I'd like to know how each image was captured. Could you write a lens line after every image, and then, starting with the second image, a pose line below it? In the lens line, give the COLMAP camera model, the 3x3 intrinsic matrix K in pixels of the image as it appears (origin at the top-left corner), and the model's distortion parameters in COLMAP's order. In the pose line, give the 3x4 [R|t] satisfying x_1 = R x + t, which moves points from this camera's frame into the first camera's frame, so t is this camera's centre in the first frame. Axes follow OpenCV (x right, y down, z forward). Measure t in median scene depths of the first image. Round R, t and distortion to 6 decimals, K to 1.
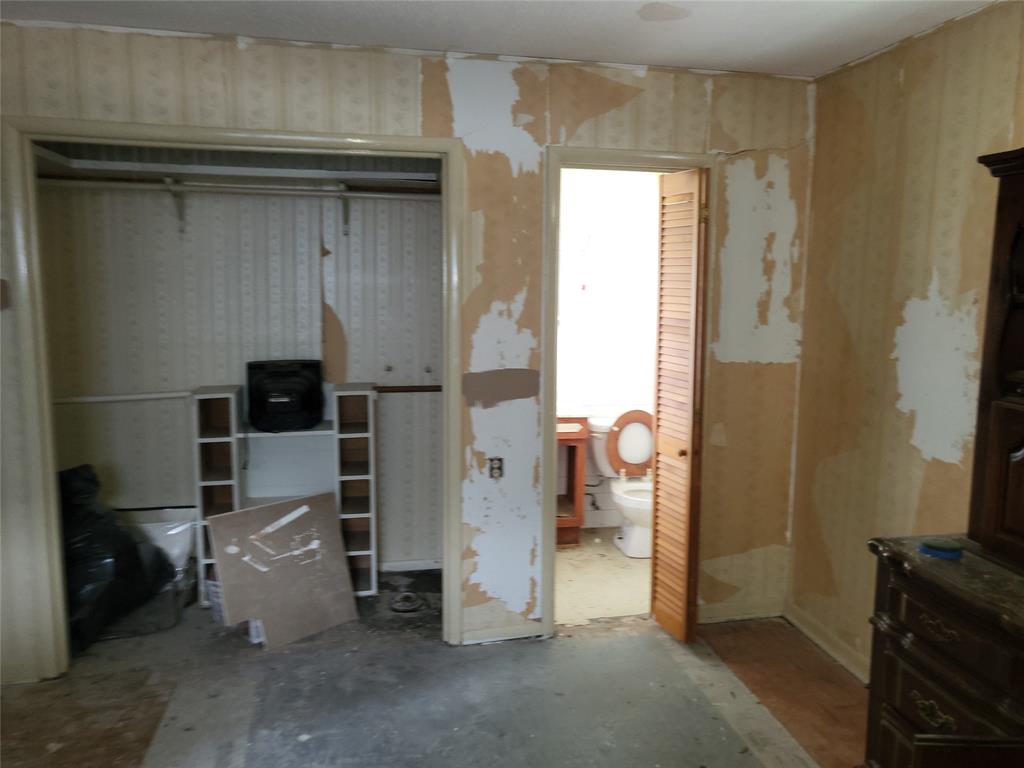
lens RADIAL K [[800.5, 0, 514.3], [0, 800.5, 376.2], [0, 0, 1]] dist [-0.014266, 0.066732]
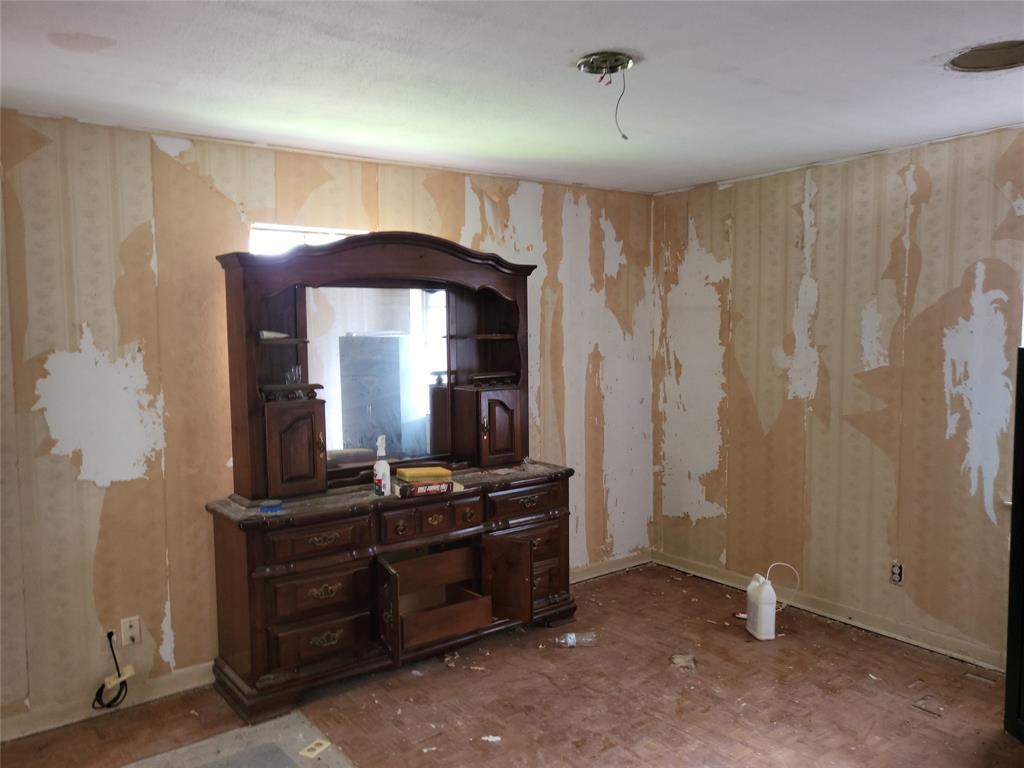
lens RADIAL K [[800.5, 0, 512.8], [0, 800.5, 388.5], [0, 0, 1]] dist [-0.014266, 0.066732]
pose [[-0.435216, -0.078538, 0.896894, -0.813791], [0.124971, 0.981275, 0.146569, -0.137695], [-0.891611, 0.175875, -0.417251, 0.955321]]
